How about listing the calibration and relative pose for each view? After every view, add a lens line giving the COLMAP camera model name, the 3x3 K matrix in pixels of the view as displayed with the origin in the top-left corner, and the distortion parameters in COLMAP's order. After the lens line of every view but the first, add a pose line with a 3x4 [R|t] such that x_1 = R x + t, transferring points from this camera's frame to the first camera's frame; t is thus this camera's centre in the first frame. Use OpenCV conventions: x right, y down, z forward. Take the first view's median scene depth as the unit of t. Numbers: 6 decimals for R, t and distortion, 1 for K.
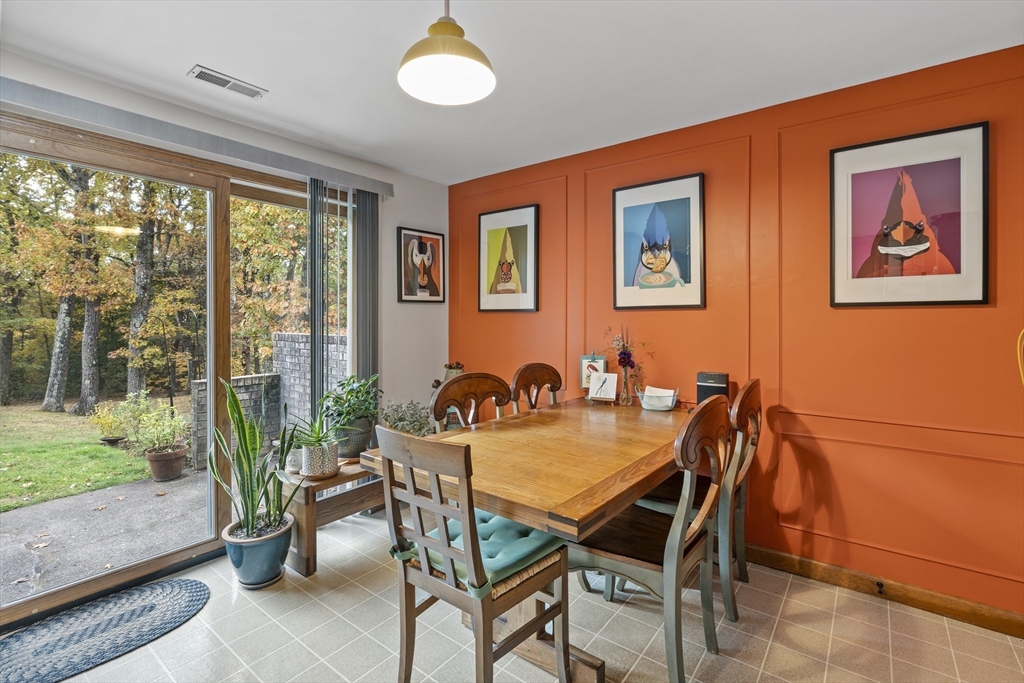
lens RADIAL K [[471.2, 0, 519.6], [0, 471.2, 322.7], [0, 0, 1]] dist [-0.004952, 0.000448]
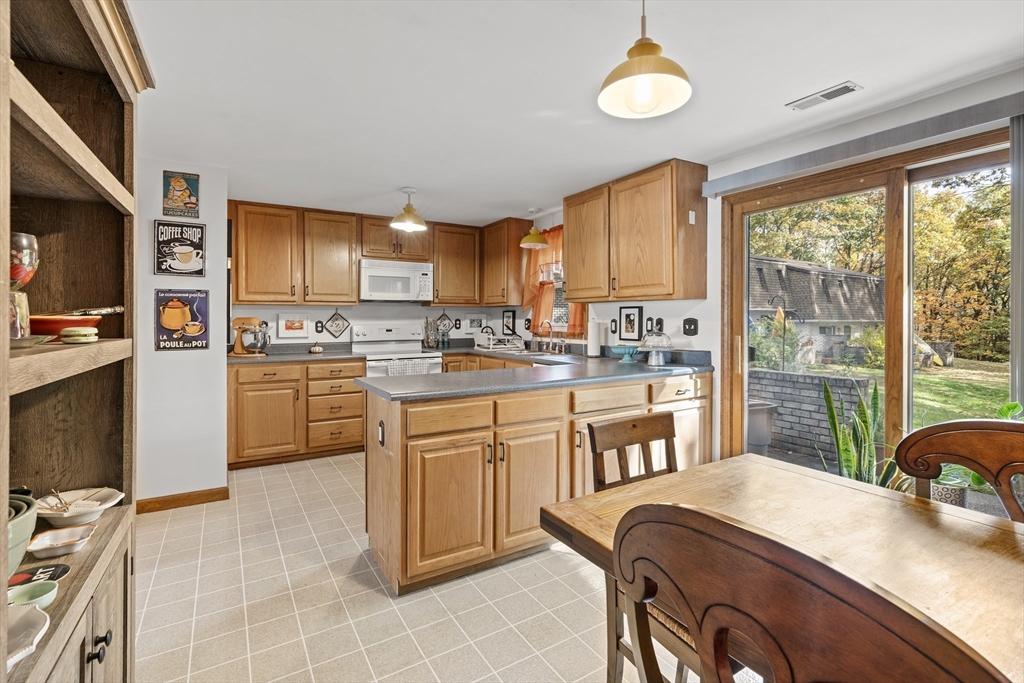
lens RADIAL K [[471.2, 0, 517.6], [0, 471.2, 320.6], [0, 0, 1]] dist [-0.004952, 0.000448]
pose [[-0.356402, 0.007770, -0.934300, 0.467603], [-0.002193, 0.999956, 0.009152, -0.007735], [0.934330, 0.005311, -0.356369, 0.547282]]
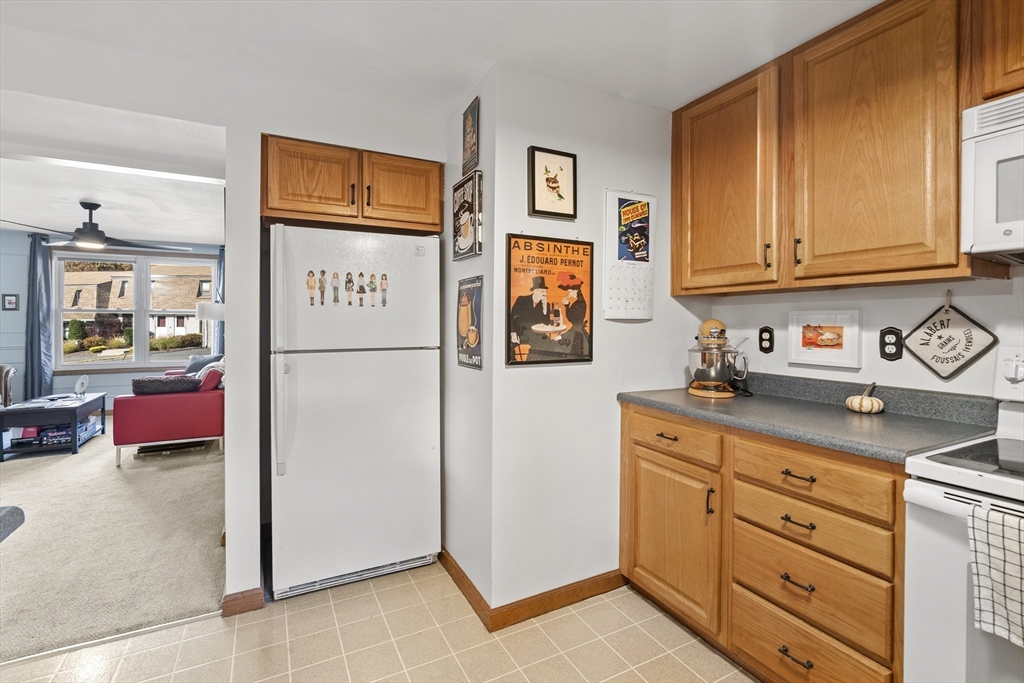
lens RADIAL K [[471.2, 0, 514.9], [0, 471.2, 324.4], [0, 0, 1]] dist [-0.004952, 0.000448]
pose [[-0.906706, -0.000817, 0.421762, -0.126329], [0.002687, 0.999967, 0.007713, -0.003894], [-0.421754, 0.008127, -0.906674, 0.292272]]
